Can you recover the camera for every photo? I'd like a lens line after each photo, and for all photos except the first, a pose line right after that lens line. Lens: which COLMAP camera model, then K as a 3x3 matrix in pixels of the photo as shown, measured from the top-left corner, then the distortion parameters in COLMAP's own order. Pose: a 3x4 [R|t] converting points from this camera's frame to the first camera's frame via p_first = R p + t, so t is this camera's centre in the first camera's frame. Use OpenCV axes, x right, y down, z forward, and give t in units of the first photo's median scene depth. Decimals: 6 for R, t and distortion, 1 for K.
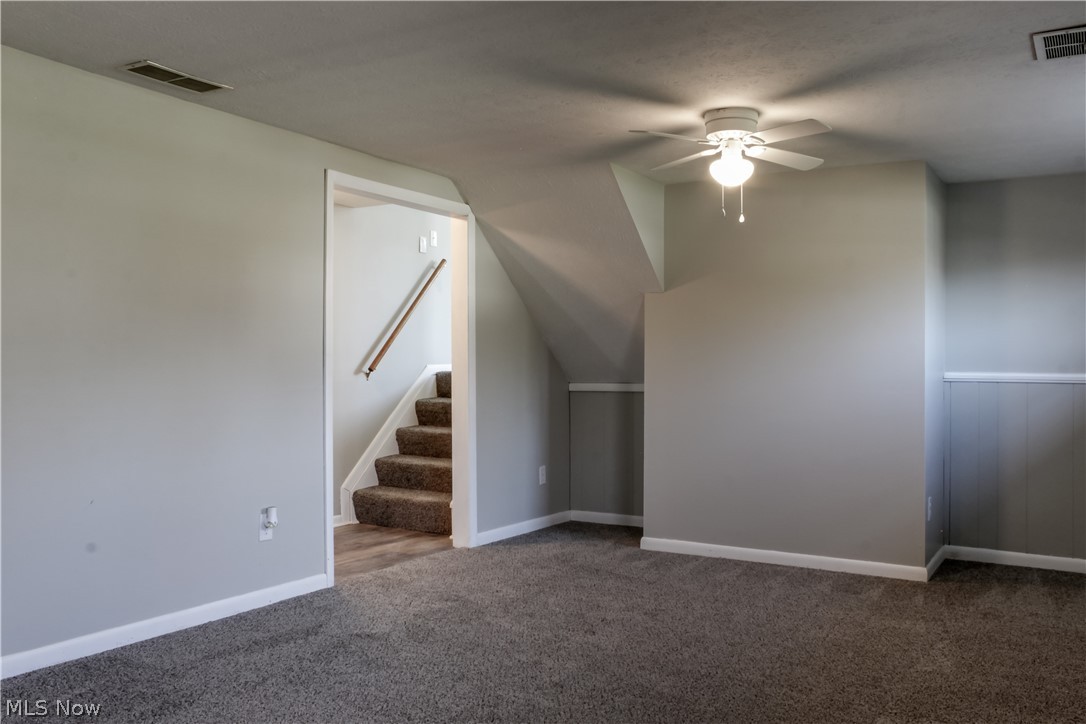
lens RADIAL K [[929.0, 0, 546.4], [0, 929.0, 359.7], [0, 0, 1]] dist [-0.063347, 0.097842]
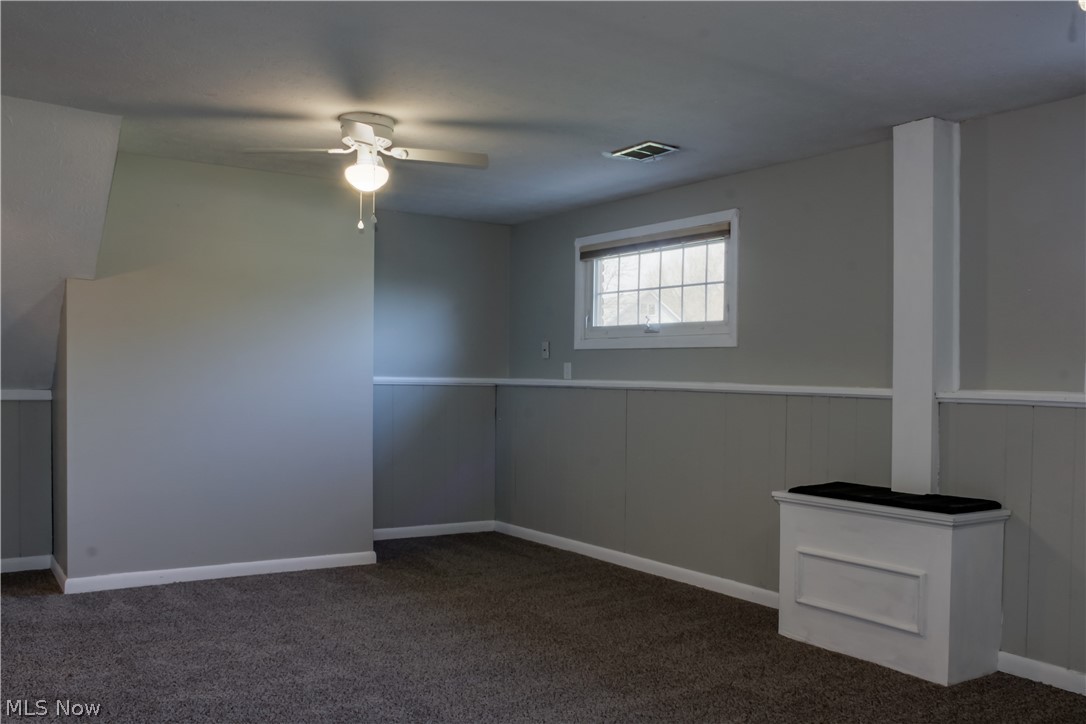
lens RADIAL K [[929.0, 0, 545.8], [0, 929.0, 369.0], [0, 0, 1]] dist [-0.063347, 0.097842]
pose [[0.422946, 0.008732, 0.906113, -0.509630], [-0.019497, 0.999810, -0.000534, 0.000405], [-0.905945, -0.017441, 0.423036, 0.325829]]
